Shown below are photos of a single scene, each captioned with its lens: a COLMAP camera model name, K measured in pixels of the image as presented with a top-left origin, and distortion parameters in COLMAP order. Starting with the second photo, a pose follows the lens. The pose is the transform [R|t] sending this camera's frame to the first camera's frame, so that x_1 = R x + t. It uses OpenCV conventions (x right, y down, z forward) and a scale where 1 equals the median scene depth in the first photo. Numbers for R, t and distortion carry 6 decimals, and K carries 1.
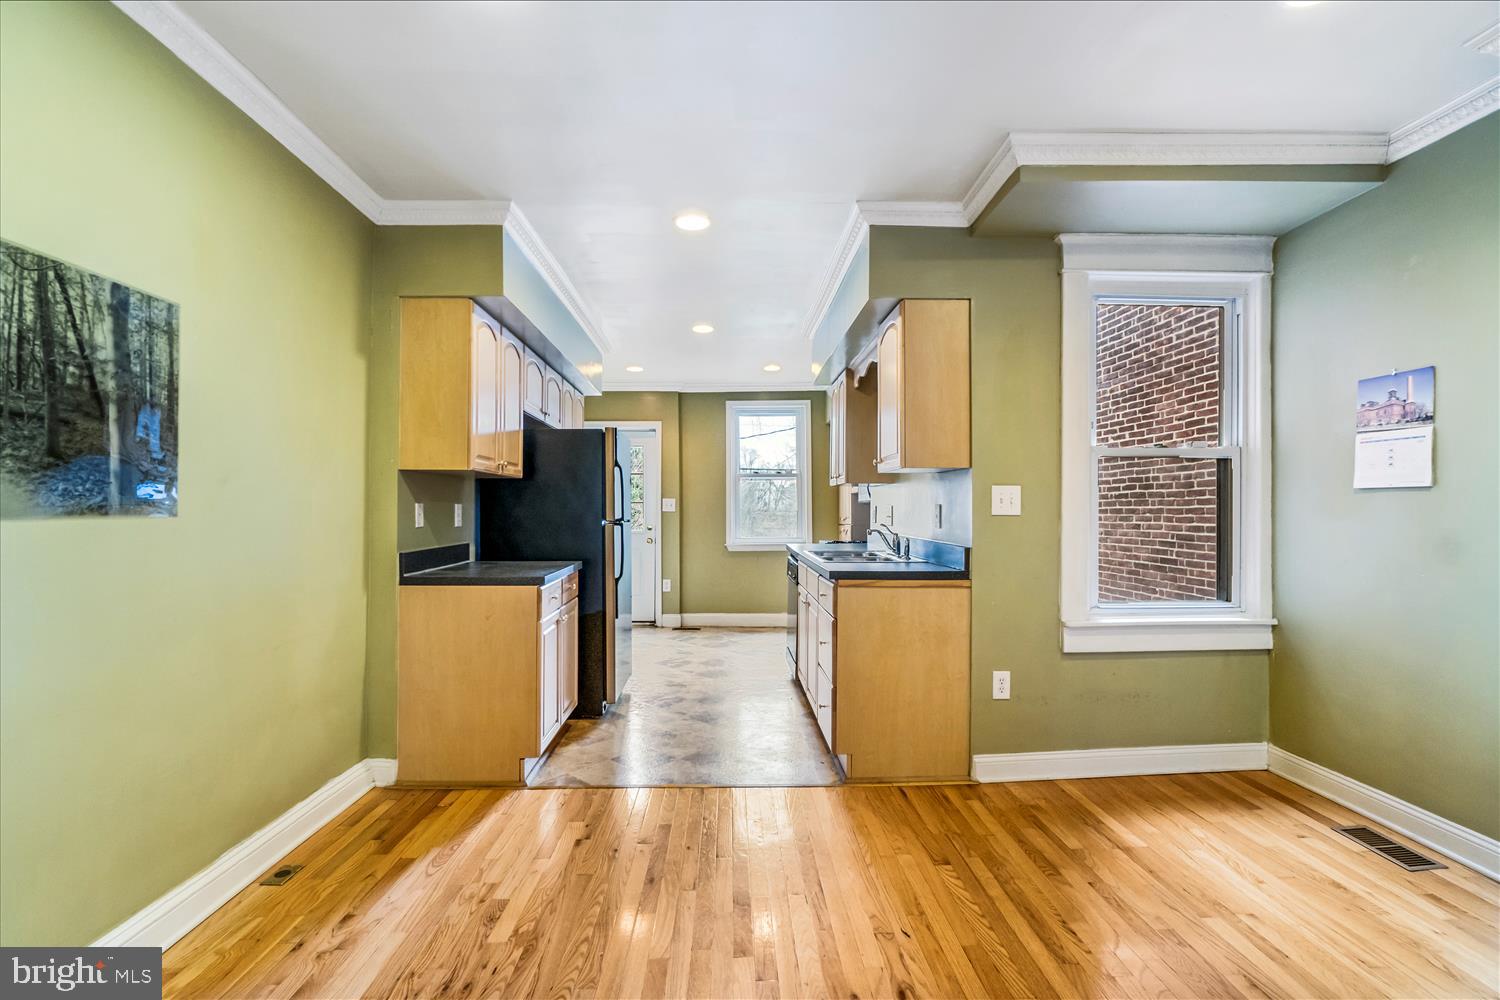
lens RADIAL K [[644.1, 0, 743.3], [0, 644.1, 500.8], [0, 0, 1]] dist [0.000733, 0.000404]
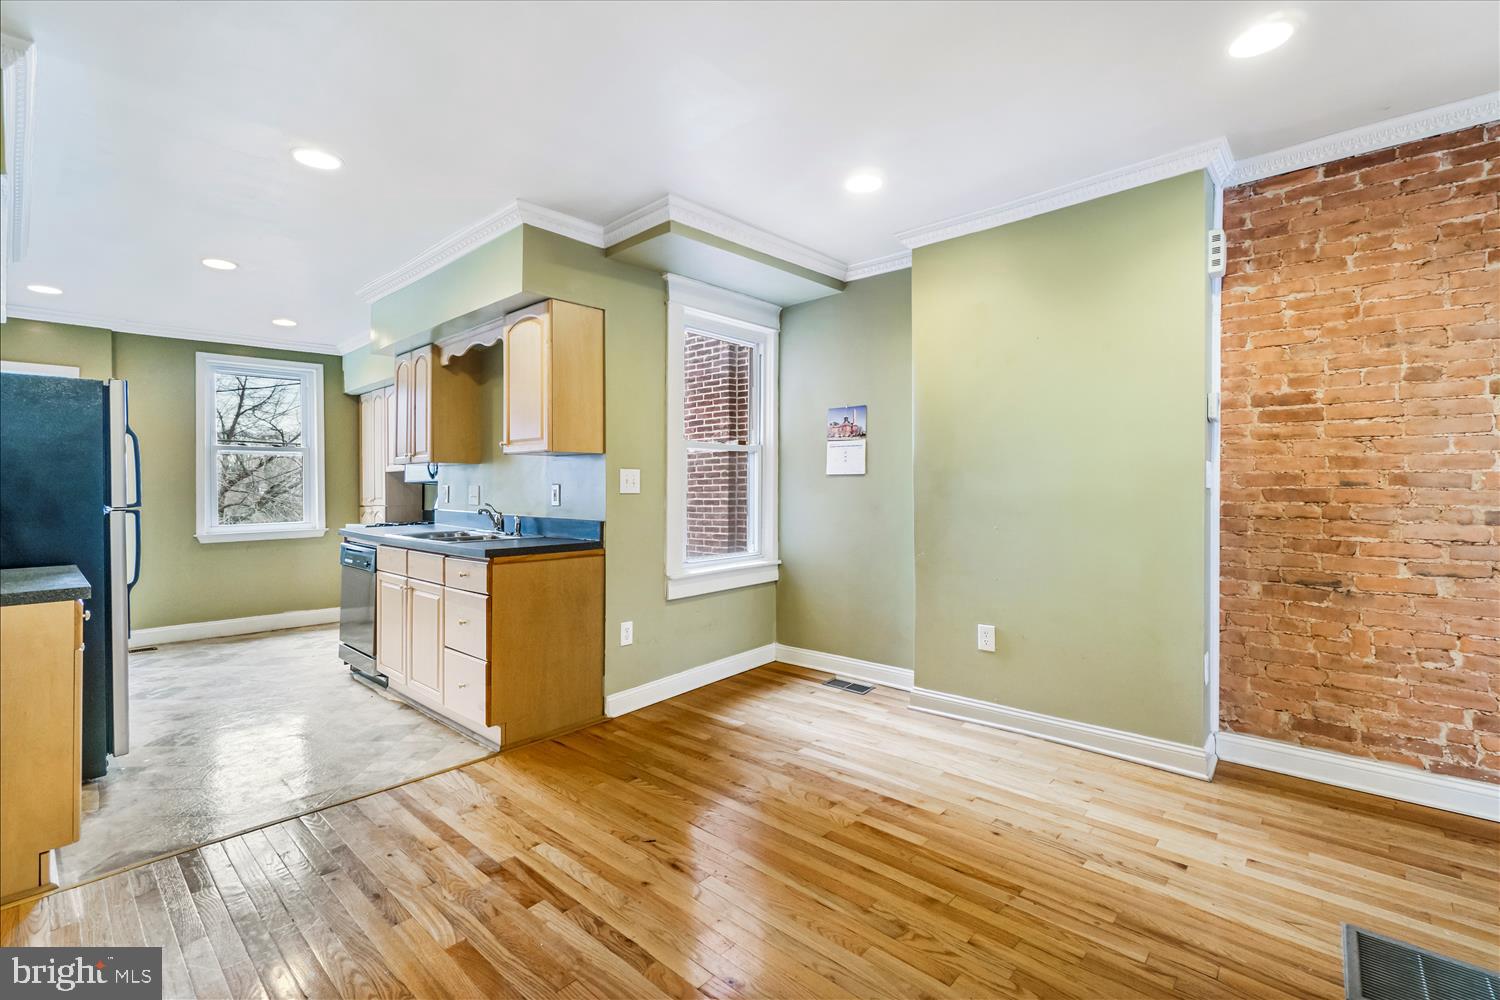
lens RADIAL K [[647.7, 0, 704.4], [0, 647.7, 482.7], [0, 0, 1]] dist [-0.000549, -0.000081]
pose [[0.731969, 0.000722, 0.681337, -0.404365], [-0.003746, 0.999989, 0.002965, -0.002513], [-0.681327, -0.004722, 0.731964, 0.011466]]
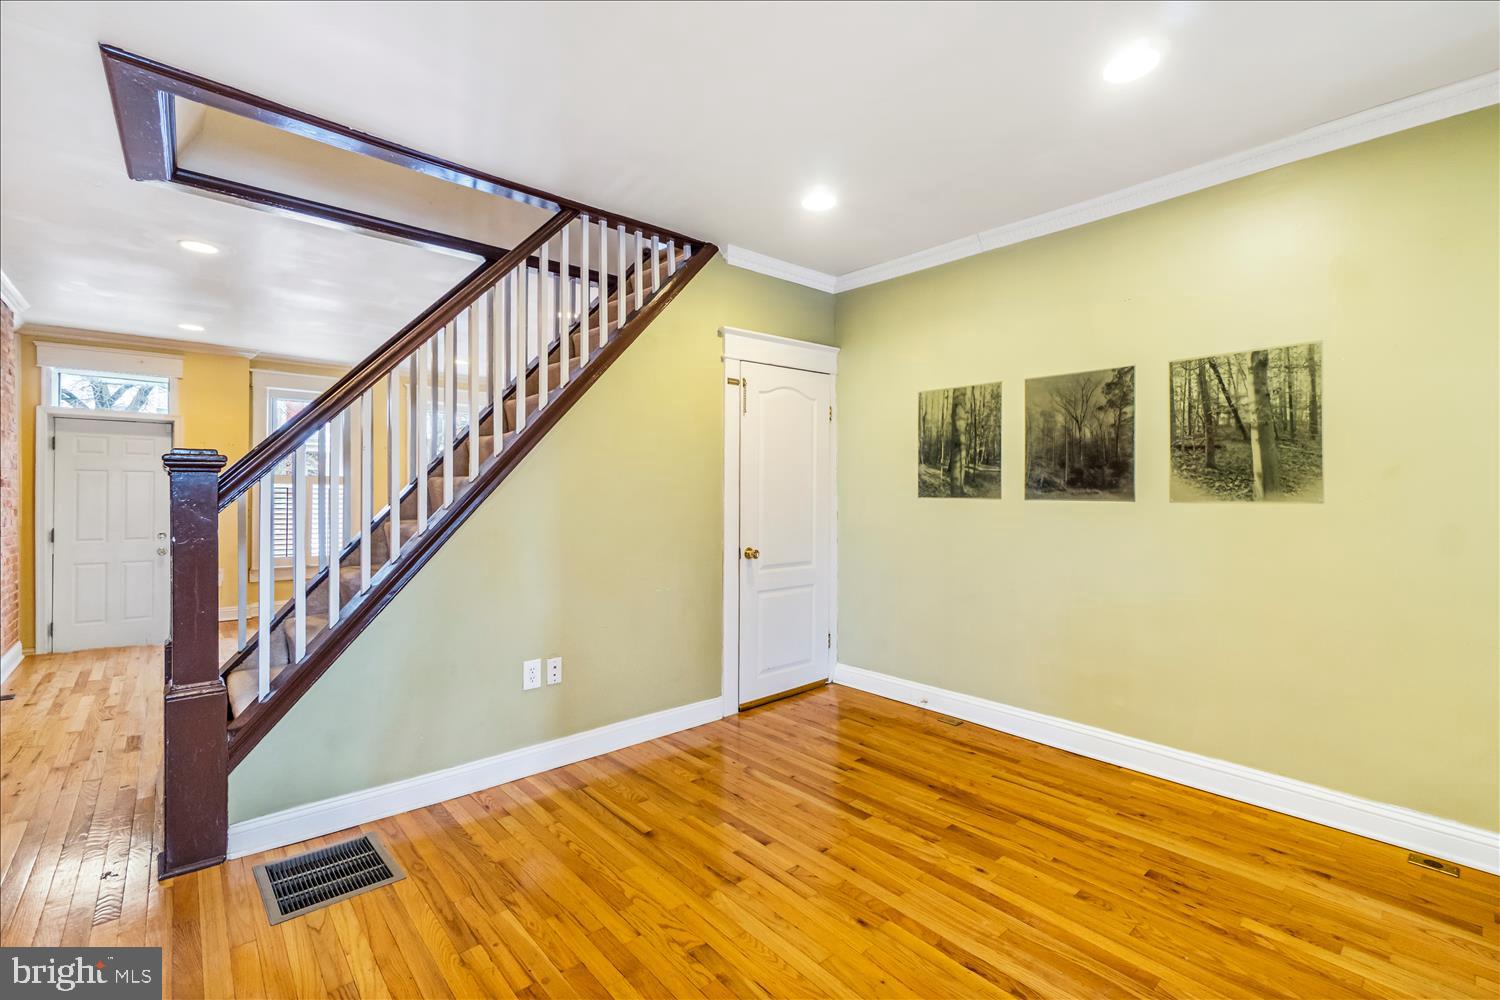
lens RADIAL K [[644.1, 0, 743.3], [0, 644.1, 500.8], [0, 0, 1]] dist [0.000733, 0.000404]
pose [[-0.767454, 0.010031, -0.641026, 0.675618], [0.008855, 0.999948, 0.005047, 0.001408], [0.641043, -0.001803, -0.767503, 0.982530]]
